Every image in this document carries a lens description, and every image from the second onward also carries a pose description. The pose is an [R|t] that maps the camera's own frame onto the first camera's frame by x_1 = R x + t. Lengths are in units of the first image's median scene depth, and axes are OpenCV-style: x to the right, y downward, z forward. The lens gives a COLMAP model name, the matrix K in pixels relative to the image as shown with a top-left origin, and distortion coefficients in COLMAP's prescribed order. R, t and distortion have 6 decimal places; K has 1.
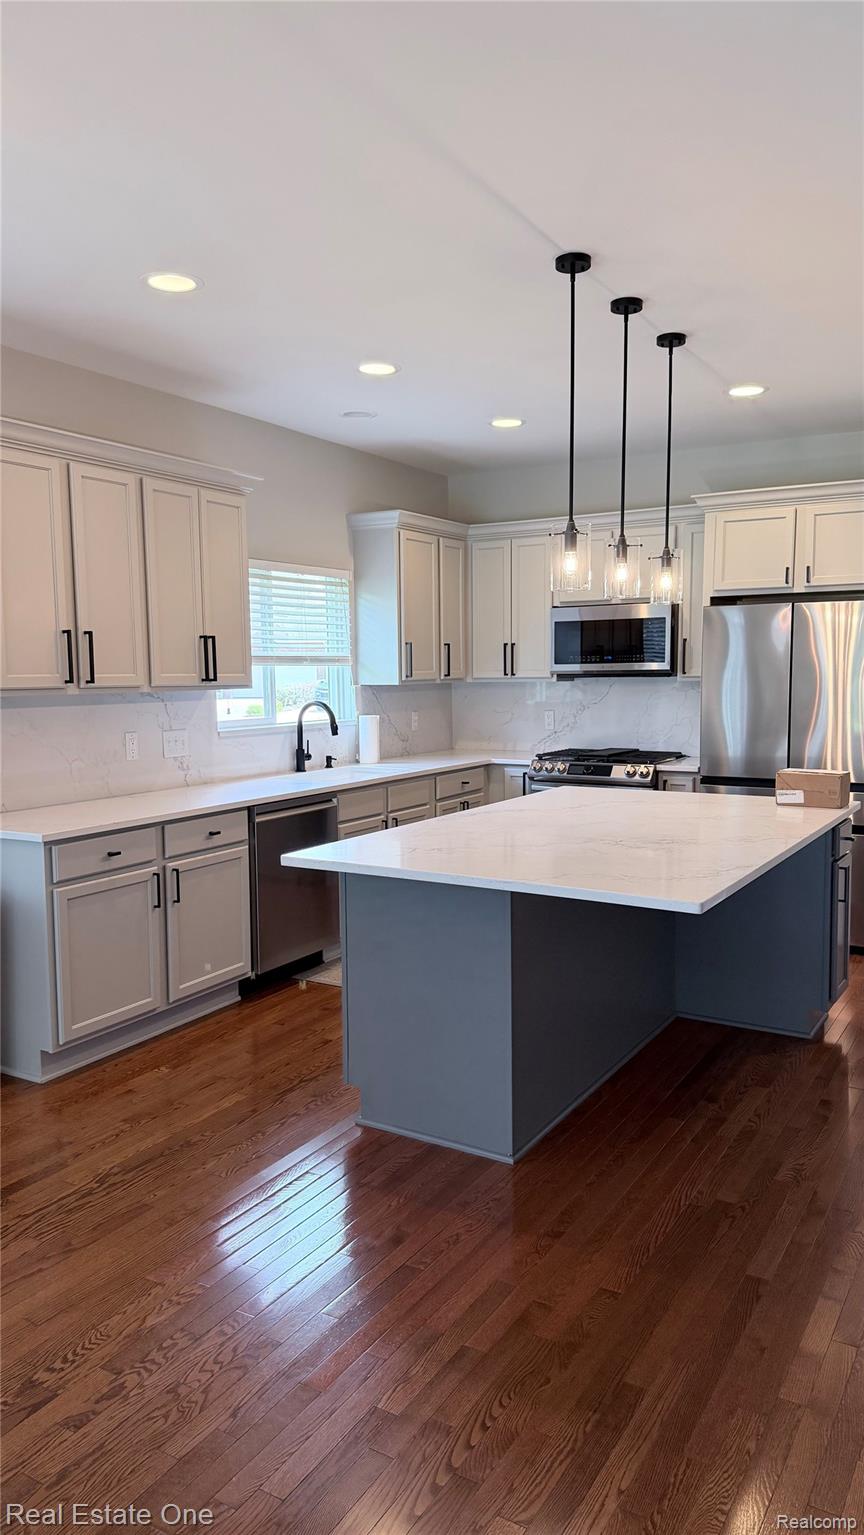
lens RADIAL K [[1074.4, 0, 427.1], [0, 1074.4, 760.2], [0, 0, 1]] dist [0.134314, -0.197369]
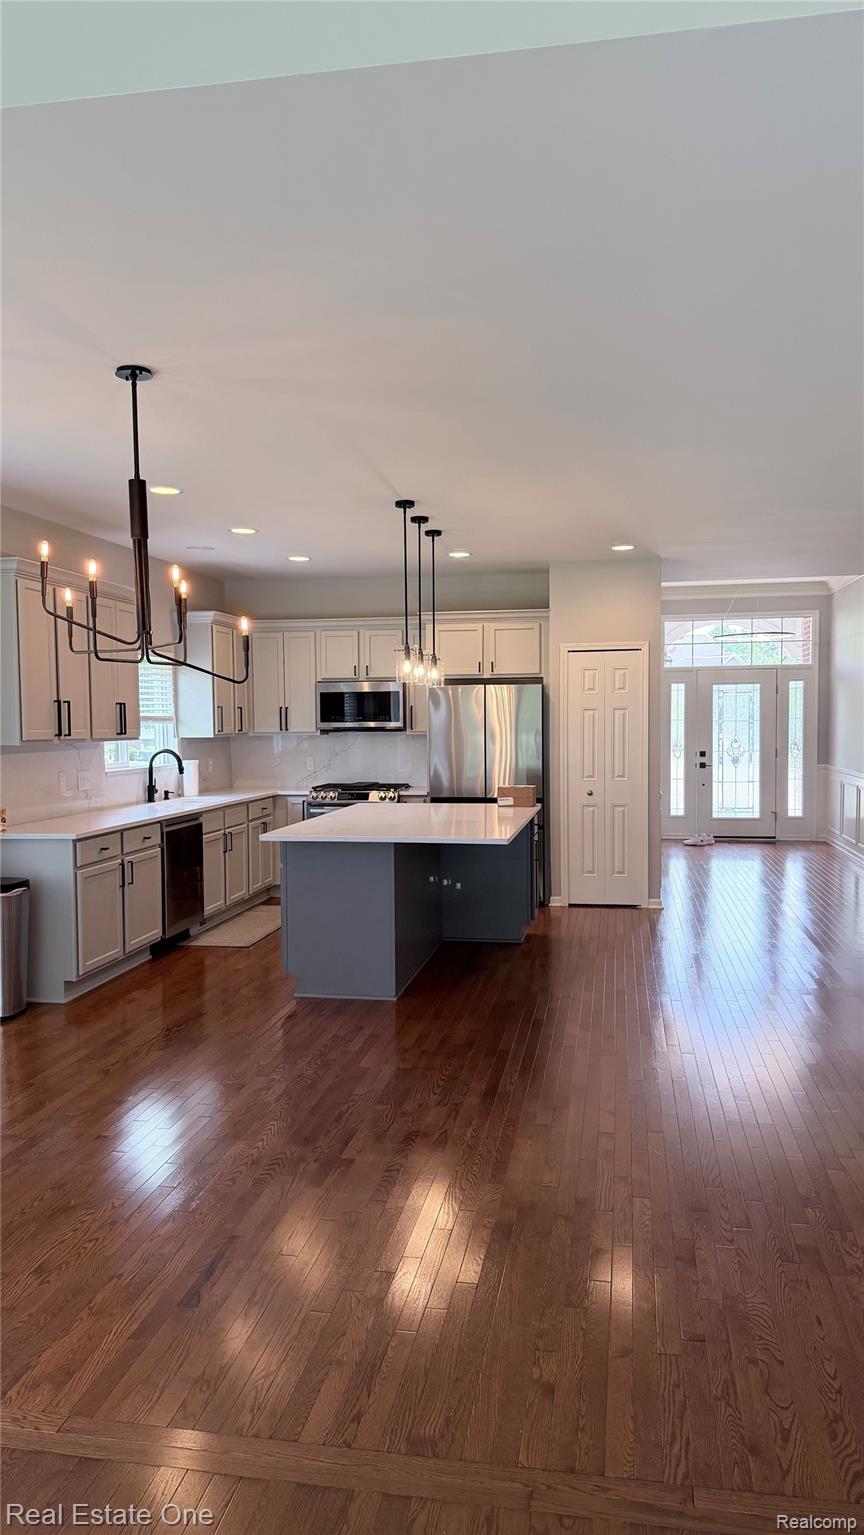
lens RADIAL K [[1074.4, 0, 427.1], [0, 1074.4, 760.2], [0, 0, 1]] dist [0.134314, -0.197369]
pose [[0.934449, -0.011632, 0.355907, -0.282878], [0.030549, 0.998400, -0.047576, 0.034085], [-0.354784, 0.055330, 0.933309, -0.394768]]
